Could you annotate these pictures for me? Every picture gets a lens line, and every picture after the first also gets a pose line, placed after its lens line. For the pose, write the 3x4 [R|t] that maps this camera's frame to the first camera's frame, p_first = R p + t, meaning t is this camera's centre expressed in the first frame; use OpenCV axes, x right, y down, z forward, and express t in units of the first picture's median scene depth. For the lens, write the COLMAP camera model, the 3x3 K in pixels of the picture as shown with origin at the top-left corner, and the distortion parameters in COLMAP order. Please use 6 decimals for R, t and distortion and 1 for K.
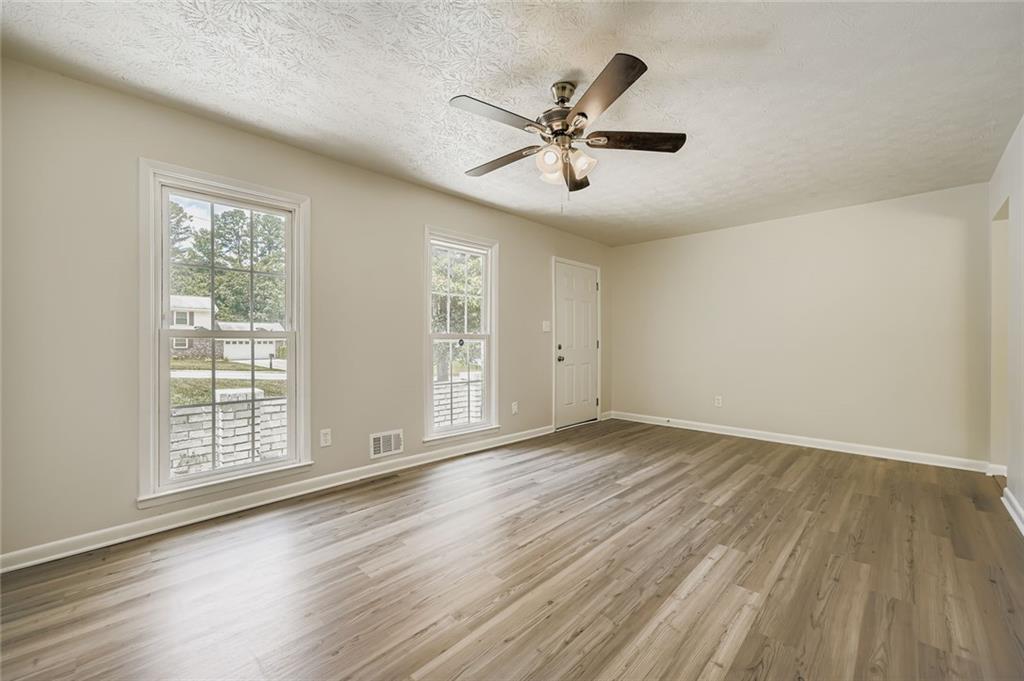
lens RADIAL K [[409.6, 0, 512.0], [0, 409.6, 340.5], [0, 0, 1]] dist [0.007763, -0.000116]
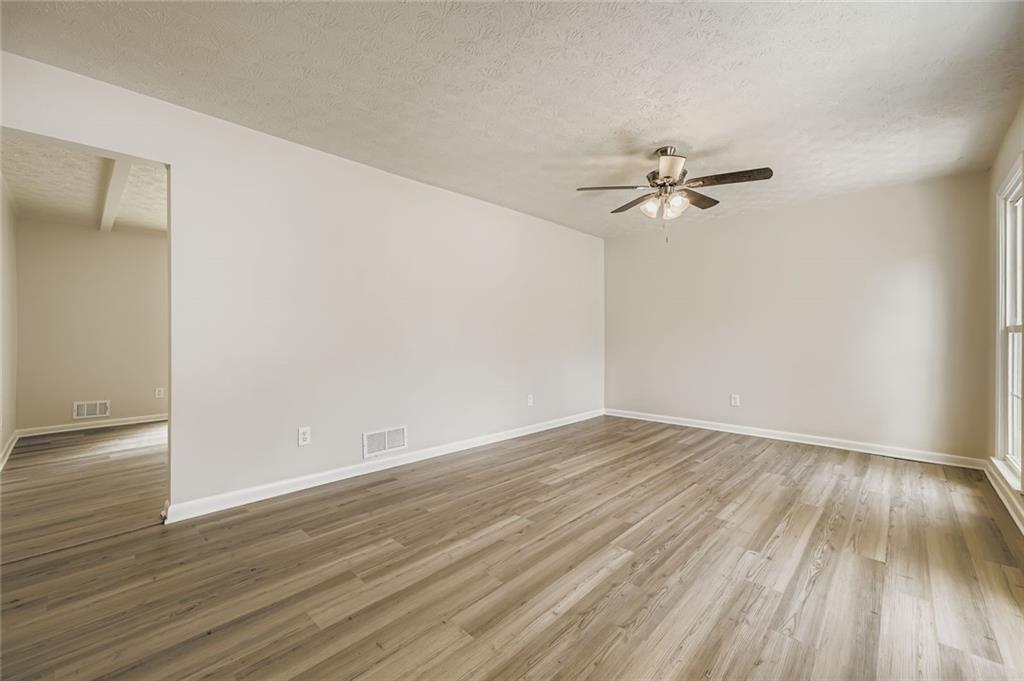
lens RADIAL K [[409.6, 0, 512.0], [0, 409.6, 340.5], [0, 0, 1]] dist [0.007763, -0.000116]
pose [[-0.999974, -0.003880, -0.006099, 0.525798], [-0.003858, 0.999986, -0.003634, 0.019087], [0.006113, -0.003610, -0.999975, 1.929402]]
